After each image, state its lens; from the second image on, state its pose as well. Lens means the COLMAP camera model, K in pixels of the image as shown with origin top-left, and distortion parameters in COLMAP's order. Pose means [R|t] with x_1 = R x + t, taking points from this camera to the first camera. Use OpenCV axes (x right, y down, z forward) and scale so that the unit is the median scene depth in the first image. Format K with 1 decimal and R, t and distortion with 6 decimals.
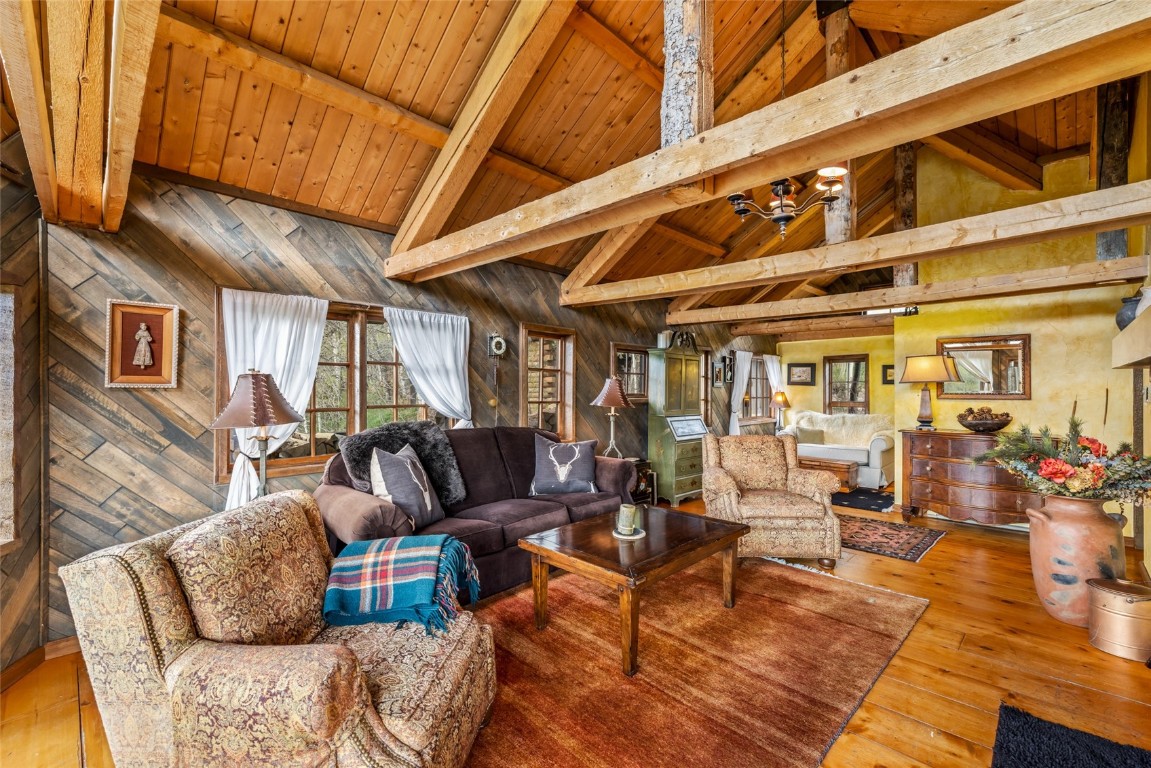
lens RADIAL K [[499.6, 0, 577.7], [0, 499.6, 384.3], [0, 0, 1]] dist [-0.000405, 0.000996]
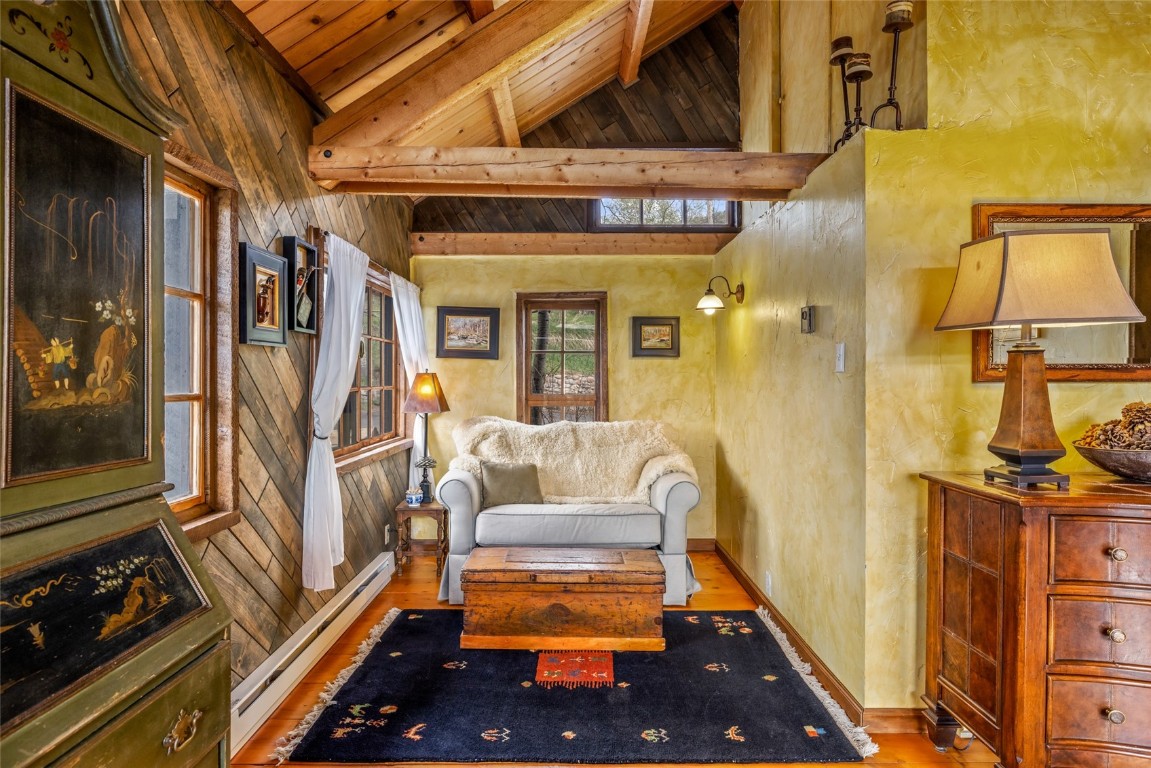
lens RADIAL K [[604.2, 0, 578.6], [0, 604.2, 382.0], [0, 0, 1]] dist [0.001486, 0.000126]
pose [[0.711176, -0.004568, 0.702999, 0.165091], [-0.002921, 0.999951, 0.009452, 0.018505], [-0.703008, -0.008776, 0.711128, 0.619171]]
